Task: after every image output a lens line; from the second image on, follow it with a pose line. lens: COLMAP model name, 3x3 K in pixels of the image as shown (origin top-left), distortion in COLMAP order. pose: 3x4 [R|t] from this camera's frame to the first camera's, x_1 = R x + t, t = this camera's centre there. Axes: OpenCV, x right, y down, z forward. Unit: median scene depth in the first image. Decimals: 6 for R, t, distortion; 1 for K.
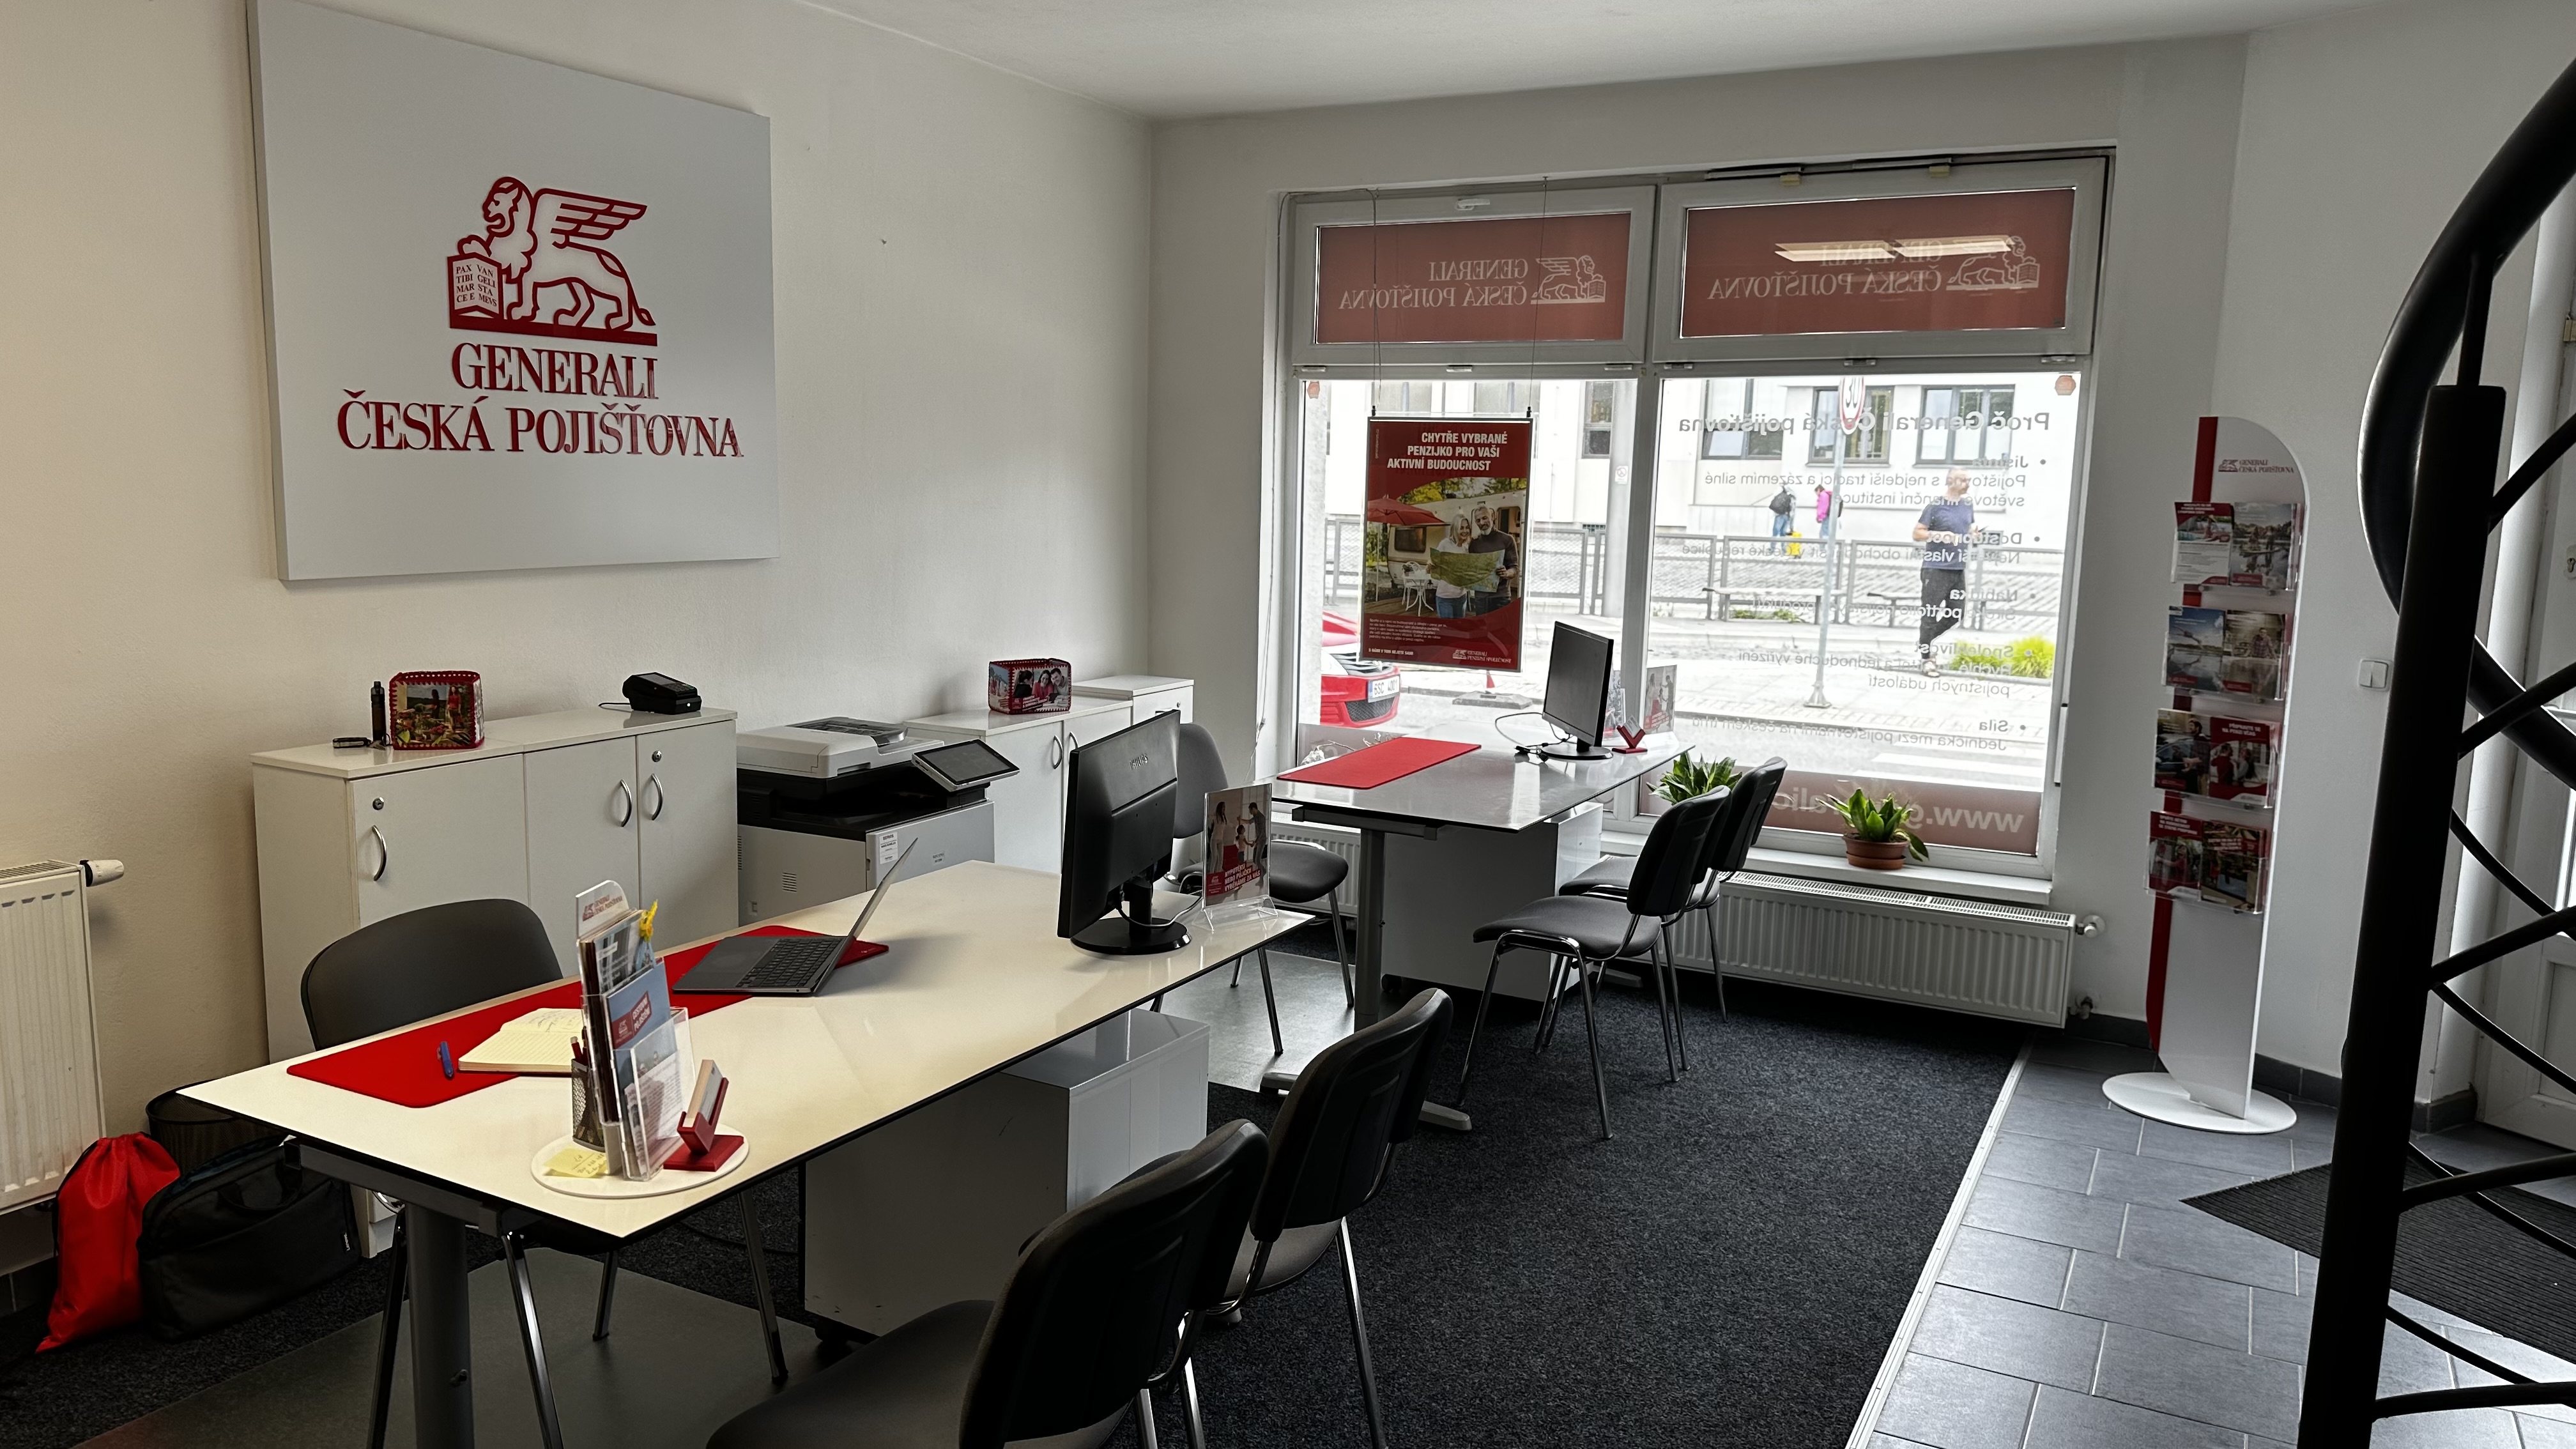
lens RADIAL K [[1839.2, 0, 1288.0], [0, 1839.2, 724.5], [0, 0, 1]] dist [0.275040, -0.283992]
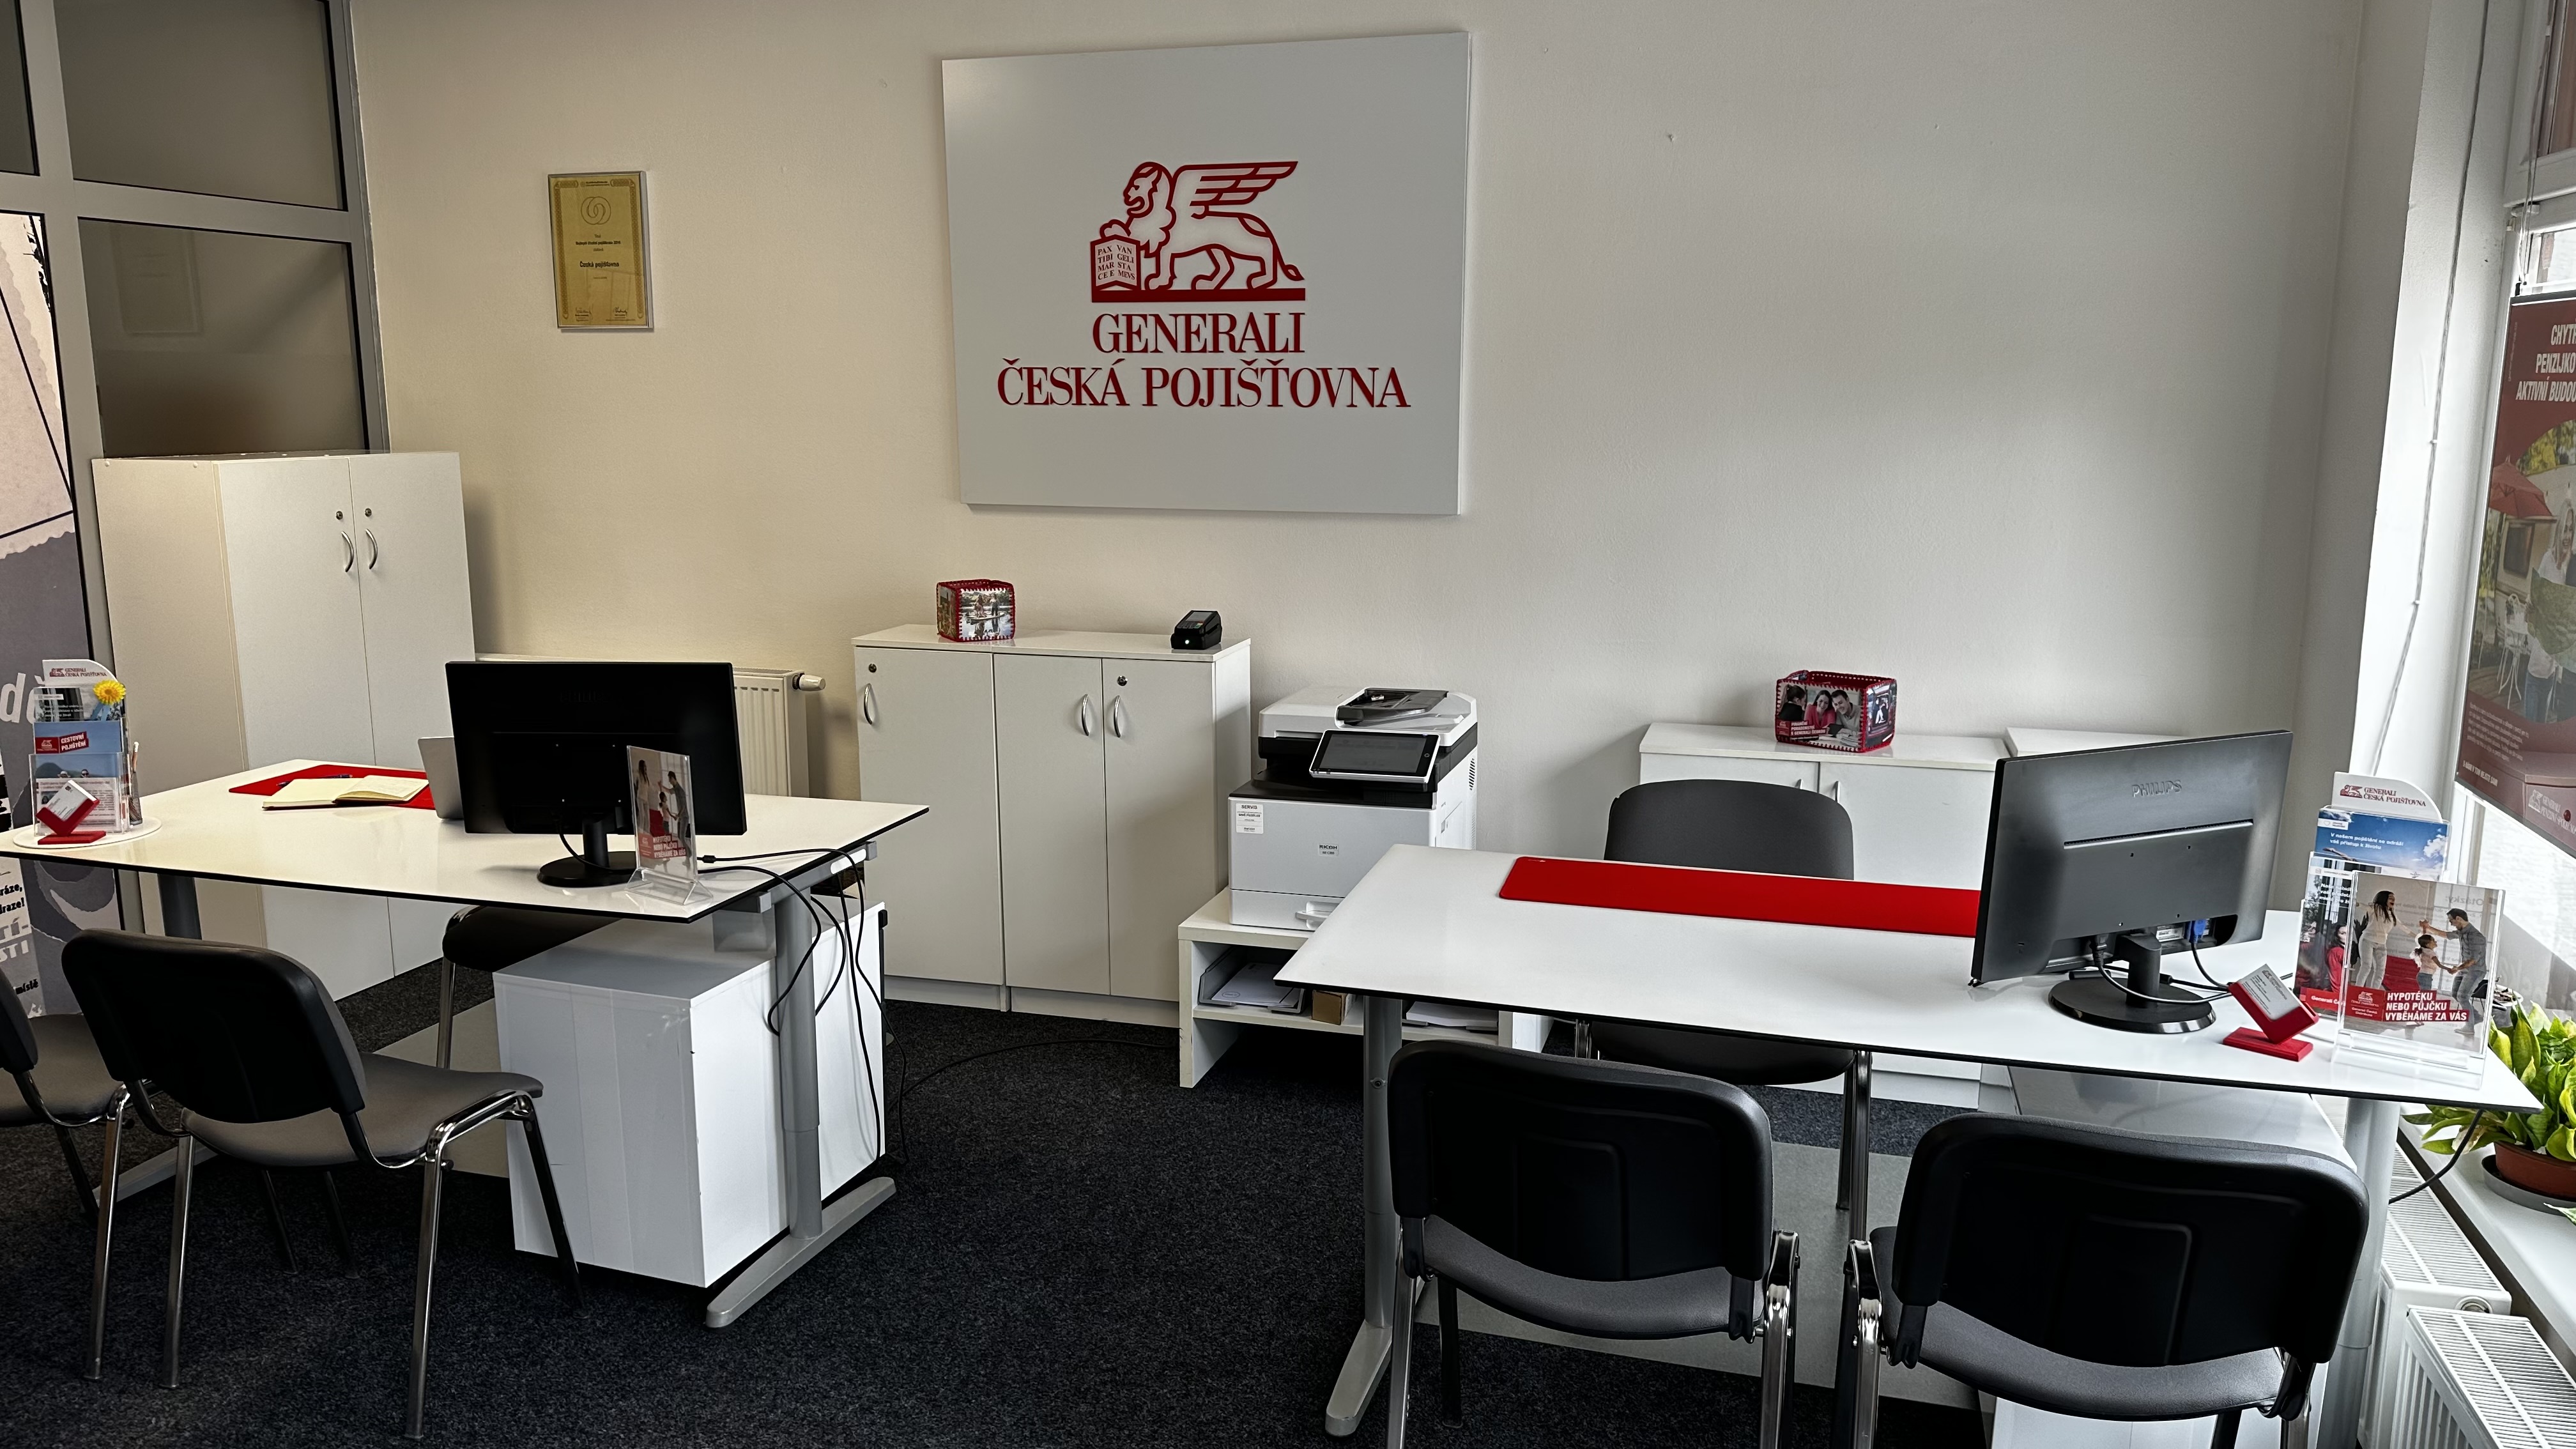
lens RADIAL K [[1839.2, 0, 1288.0], [0, 1839.2, 724.5], [0, 0, 1]] dist [0.275040, -0.283992]
pose [[0.207210, 0.157204, -0.965583, 0.722720], [-0.140456, 0.981560, 0.129664, -0.110113], [0.968161, 0.108754, 0.225470, 0.843446]]
